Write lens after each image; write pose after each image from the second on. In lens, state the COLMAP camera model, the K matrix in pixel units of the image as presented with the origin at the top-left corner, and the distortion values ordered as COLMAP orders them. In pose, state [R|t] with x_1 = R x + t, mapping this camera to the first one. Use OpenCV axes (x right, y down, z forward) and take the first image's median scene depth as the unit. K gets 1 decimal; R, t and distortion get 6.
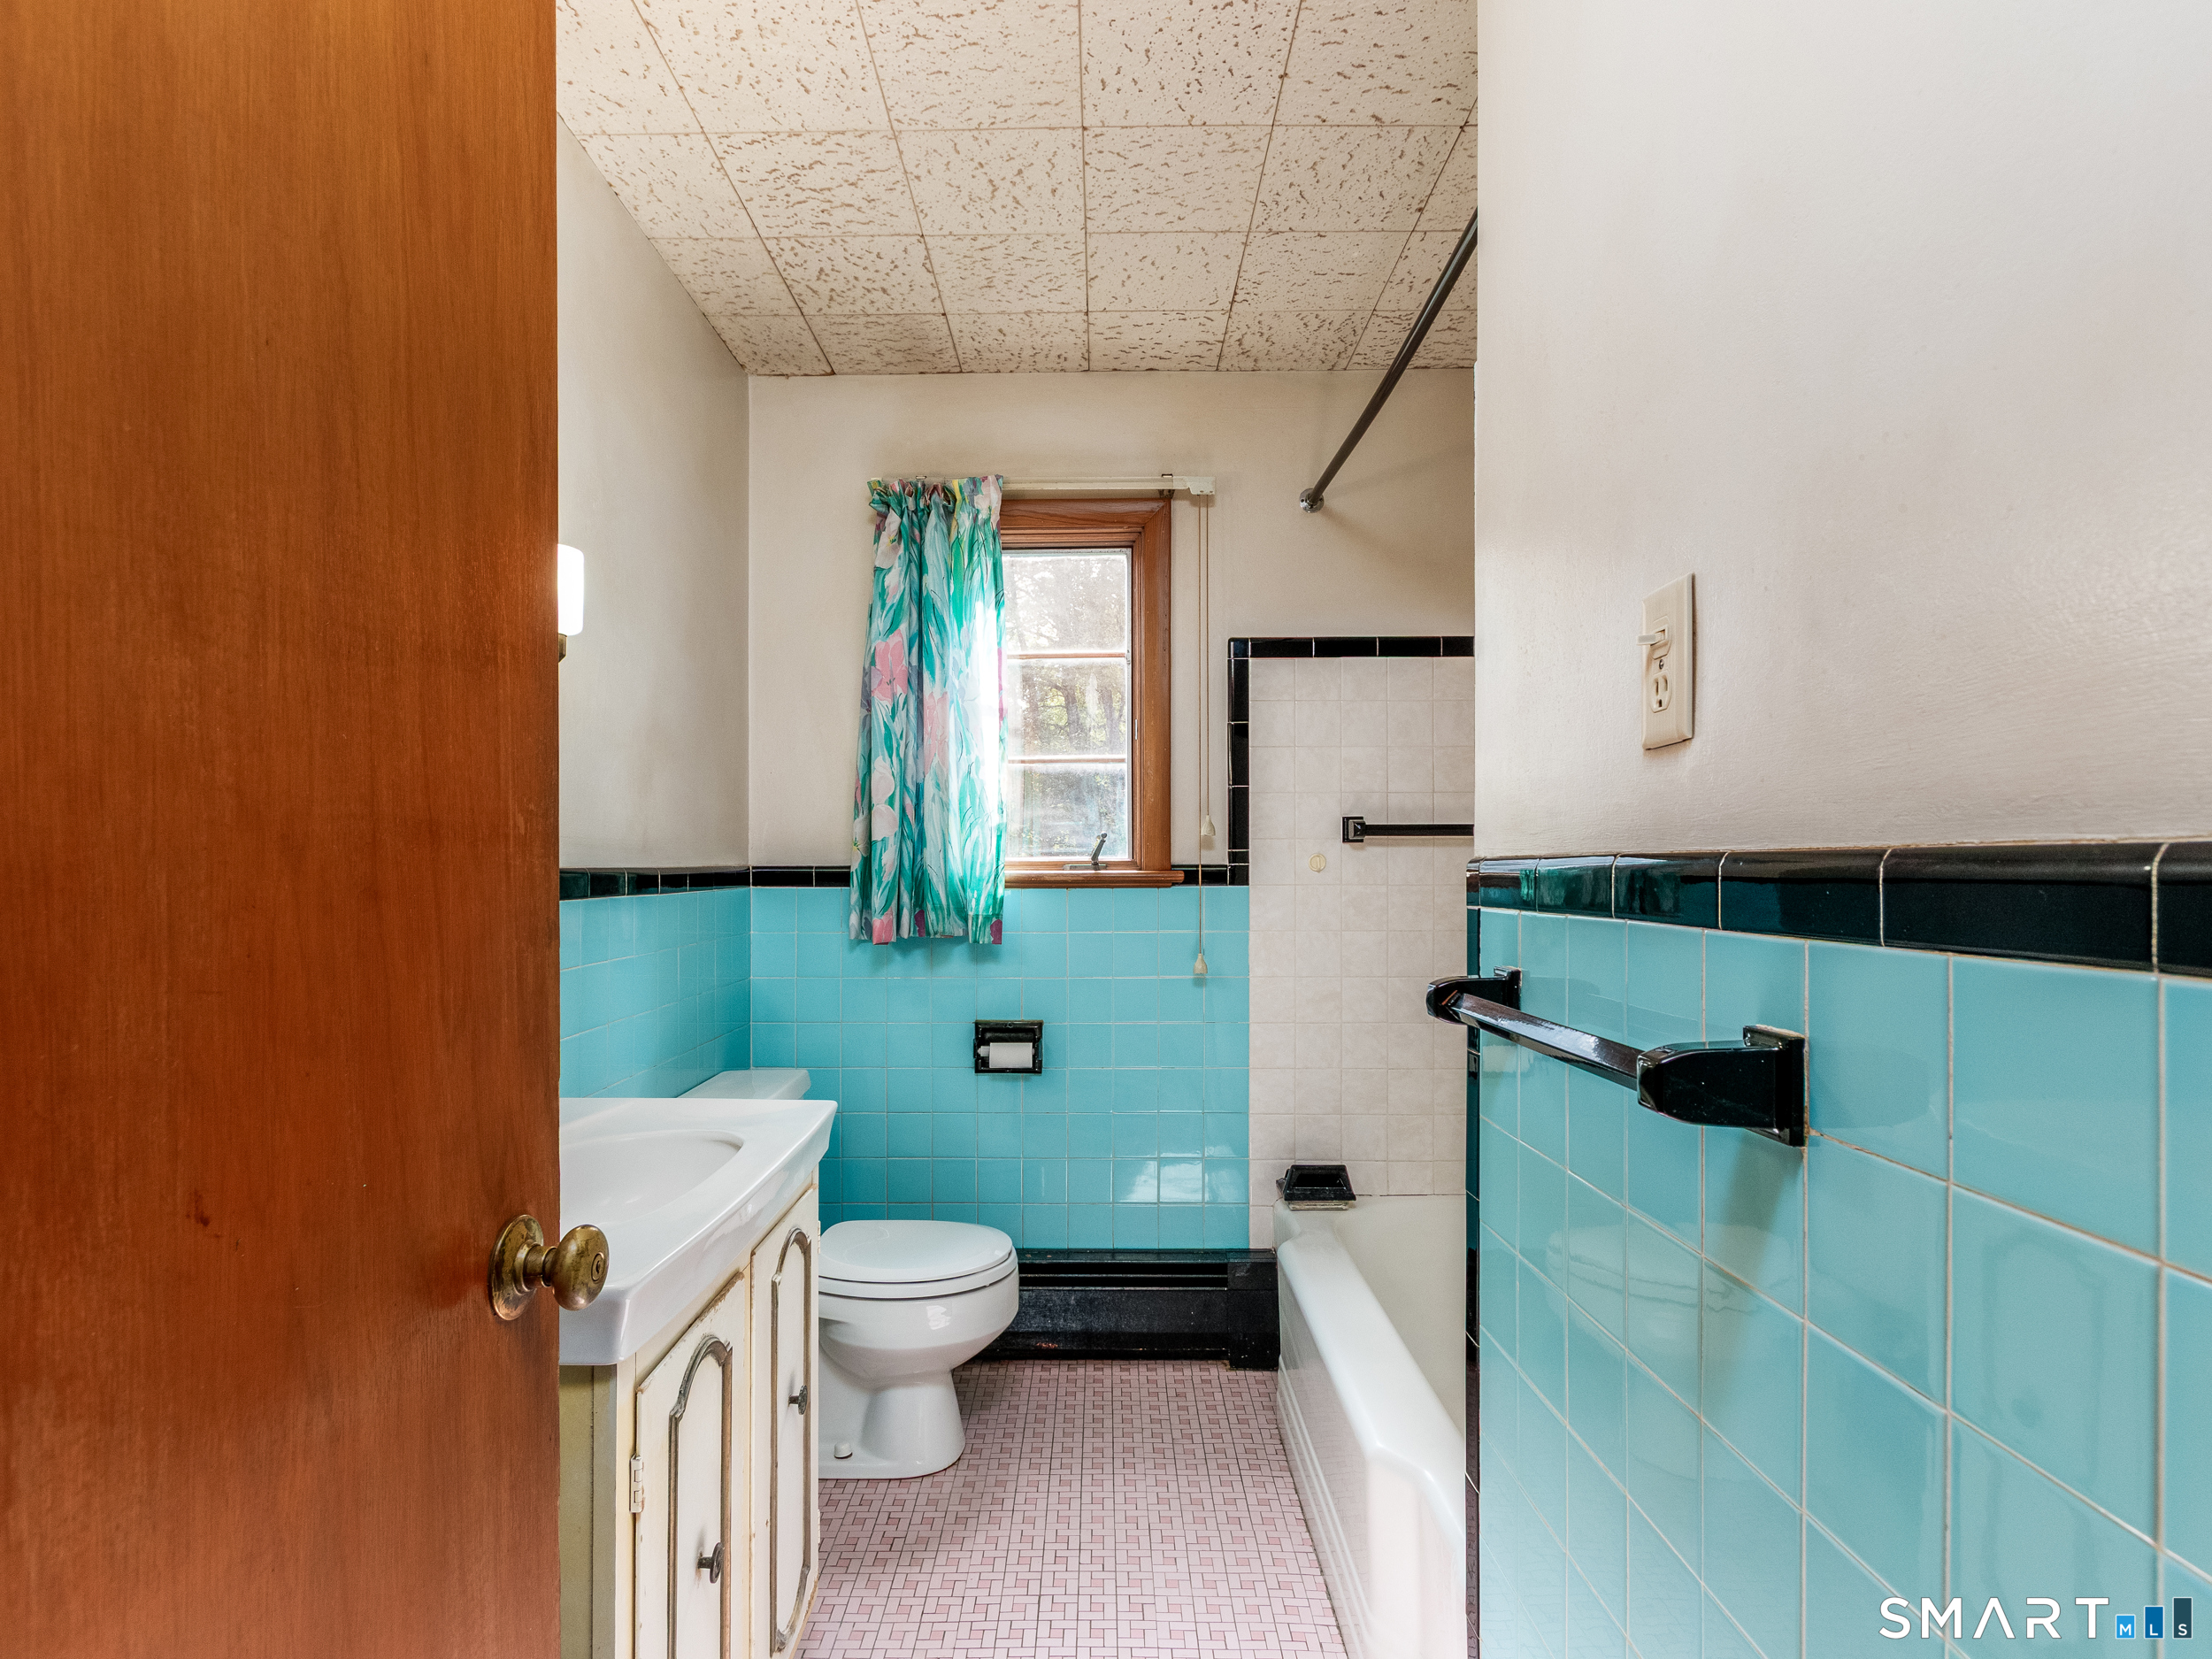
lens RADIAL K [[1137.2, 0, 1096.1], [0, 1137.2, 857.0], [0, 0, 1]] dist [0.002512, 0.000654]
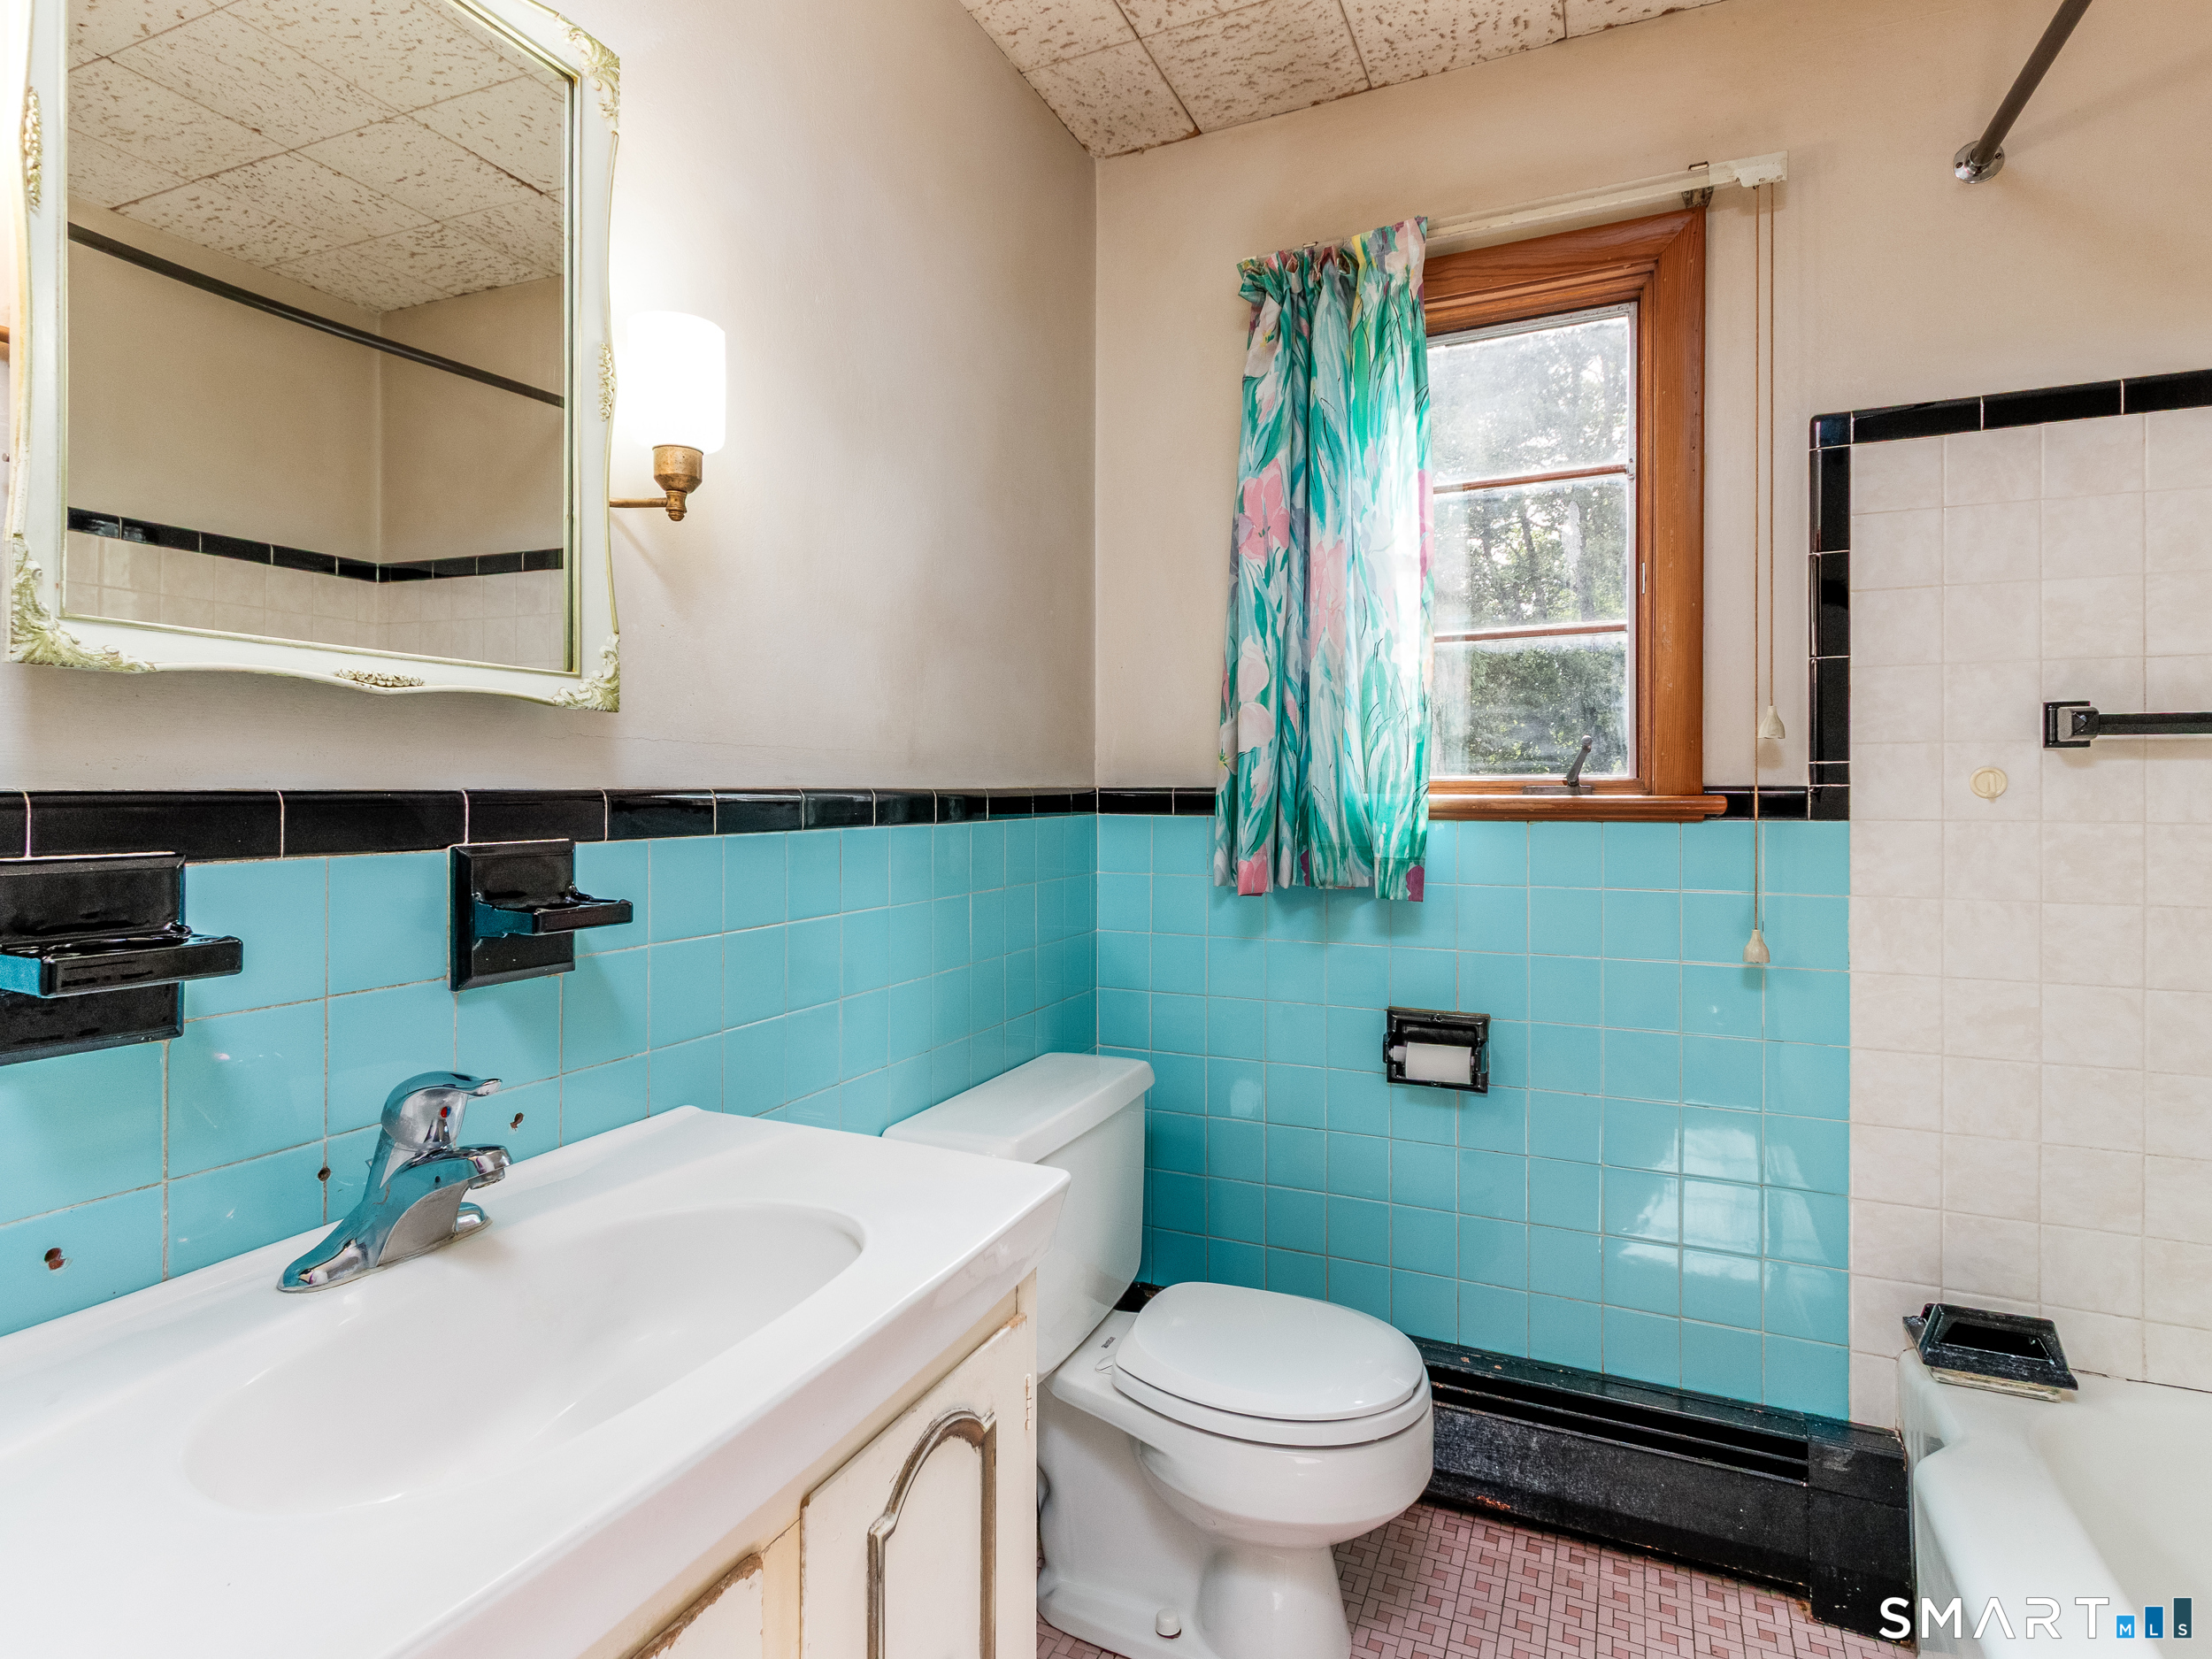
lens RADIAL K [[1134.9, 0, 1104.3], [0, 1134.9, 788.4], [0, 0, 1]] dist [0.007157, -0.001119]
pose [[0.909881, 0.001726, -0.414867, 0.025830], [0.000831, 0.999982, 0.005985, 0.003975], [0.414869, -0.005790, 0.909863, 0.294809]]
